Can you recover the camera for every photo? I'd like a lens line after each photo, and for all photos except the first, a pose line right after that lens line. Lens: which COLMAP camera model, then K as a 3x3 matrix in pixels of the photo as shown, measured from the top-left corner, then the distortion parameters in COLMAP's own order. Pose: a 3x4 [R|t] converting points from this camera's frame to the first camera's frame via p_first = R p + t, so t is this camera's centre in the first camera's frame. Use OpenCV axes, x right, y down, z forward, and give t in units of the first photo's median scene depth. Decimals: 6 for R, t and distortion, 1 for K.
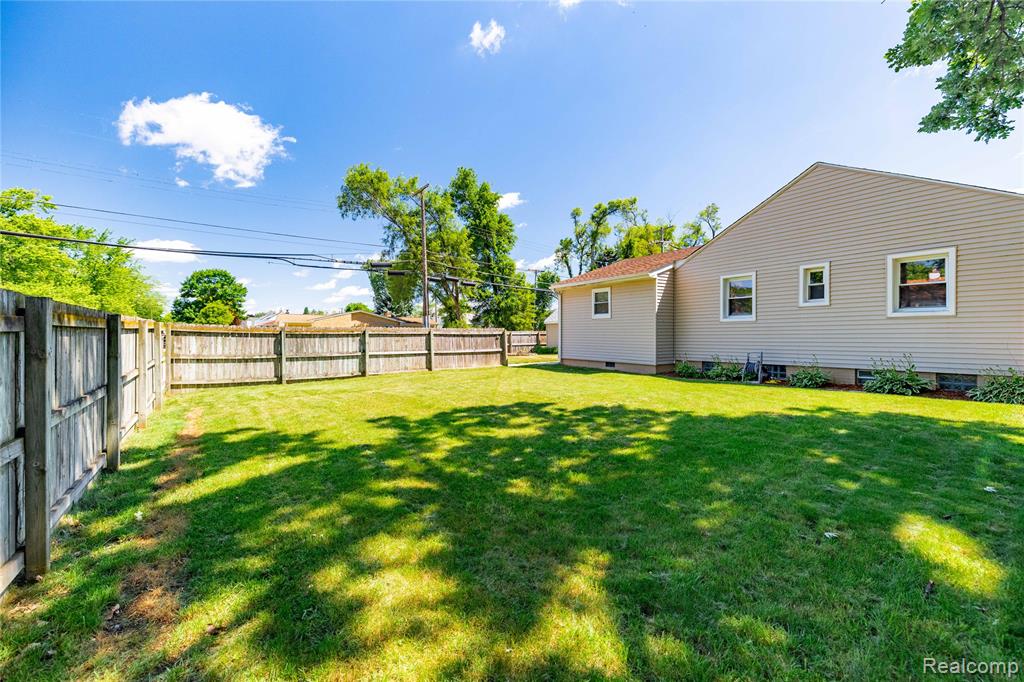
lens RADIAL K [[418.9, 0, 513.2], [0, 418.9, 333.4], [0, 0, 1]] dist [0.019367, -0.000333]
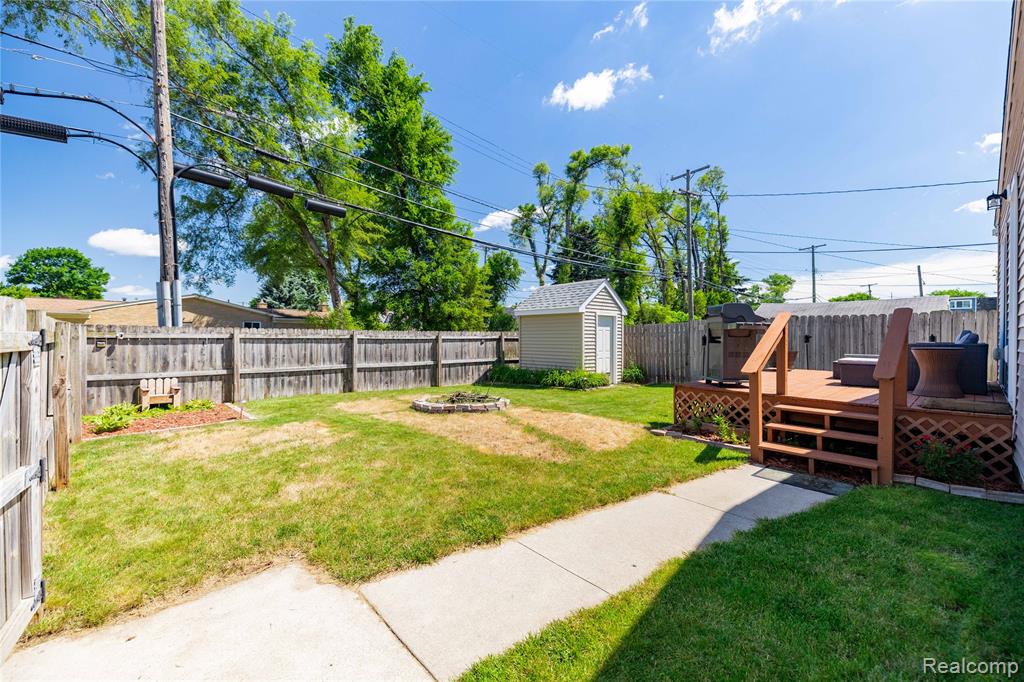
lens RADIAL K [[418.9, 0, 510.6], [0, 418.9, 339.6], [0, 0, 1]] dist [0.019367, -0.000333]
pose [[0.991160, 0.009994, 0.132298, 0.008153], [-0.011002, 0.999916, 0.006895, -0.000477], [-0.132218, -0.008289, 0.991186, 0.441202]]
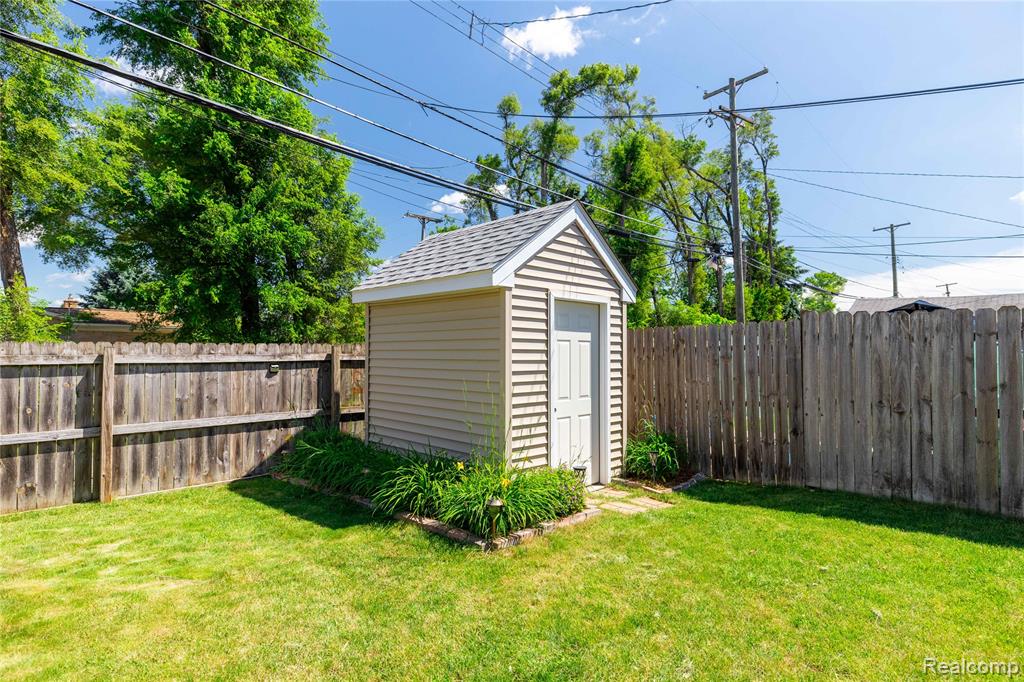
lens RADIAL K [[524.9, 0, 509.5], [0, 524.9, 340.4], [0, 0, 1]] dist [0.000247, -0.000469]
pose [[0.986139, 0.014484, 0.165290, 0.082515], [-0.011141, 0.999715, -0.021133, -0.003001], [-0.165549, 0.018998, 0.986019, 0.614879]]
